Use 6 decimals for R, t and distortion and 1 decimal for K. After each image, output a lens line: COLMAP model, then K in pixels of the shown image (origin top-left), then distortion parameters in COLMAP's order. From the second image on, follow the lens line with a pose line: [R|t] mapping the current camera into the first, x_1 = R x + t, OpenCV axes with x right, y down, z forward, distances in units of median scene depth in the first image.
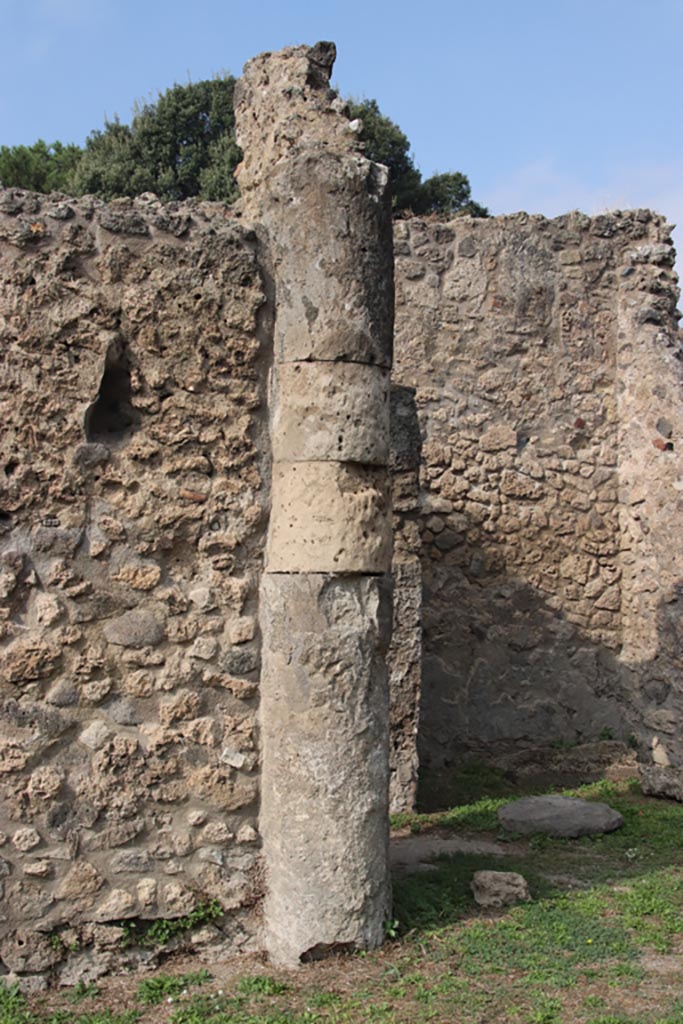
lens RADIAL K [[1459.8, 0, 340.3], [0, 1459.8, 518.4], [0, 0, 1]] dist [0.156056, 0.143434]
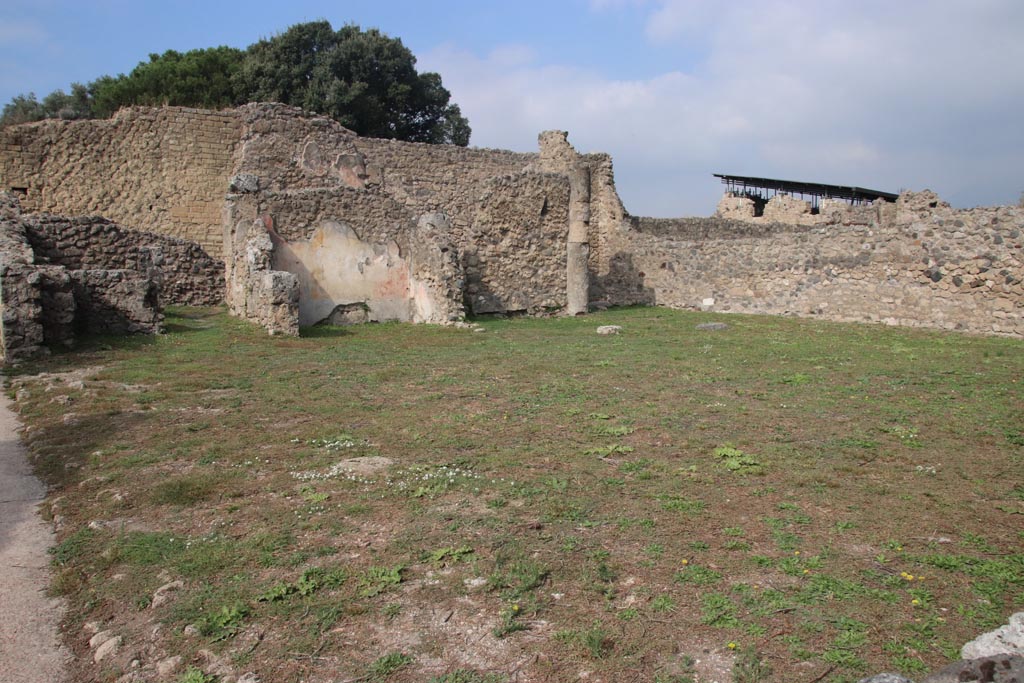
lens RADIAL K [[937.5, 0, 512.0], [0, 937.5, 341.5], [0, 0, 1]] dist [-0.125746, 0.004984]
pose [[0.968348, -0.006340, 0.249525, -0.630281], [-0.017488, 0.995497, 0.093163, 0.047423], [-0.248992, -0.094578, 0.963877, -1.276718]]
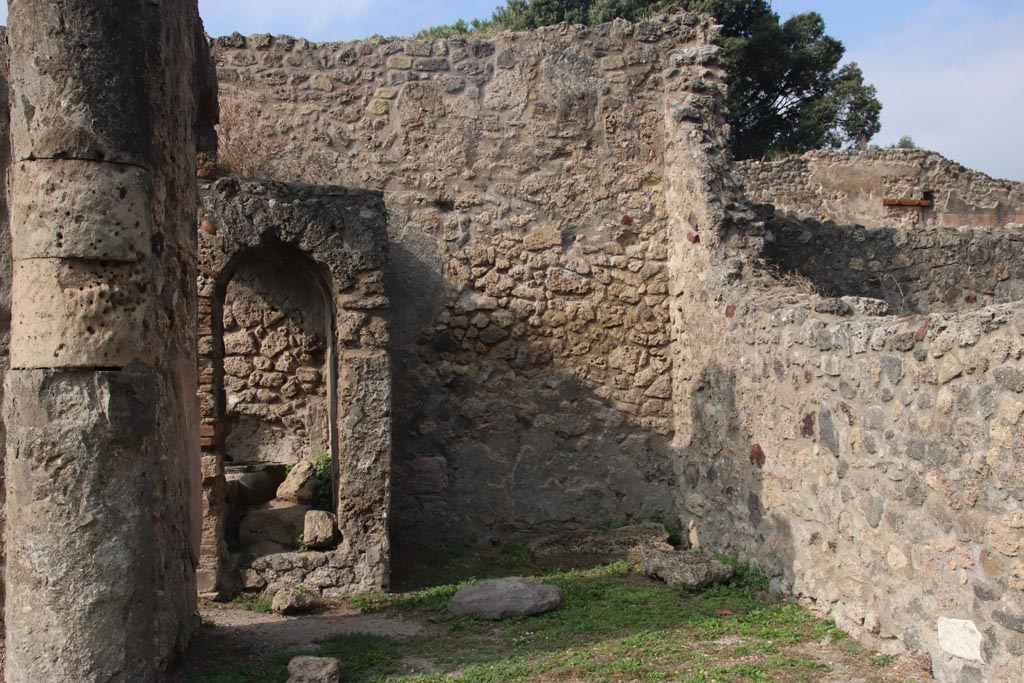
lens RADIAL K [[1210.4, 0, 512.0], [0, 1210.4, 341.5], [0, 0, 1]] dist [-0.015178, 0.517964]
pose [[0.973455, -0.022845, -0.227737, 0.287429], [0.025981, 0.999604, 0.010780, 0.010417], [0.227401, -0.016411, 0.973663, 0.143749]]
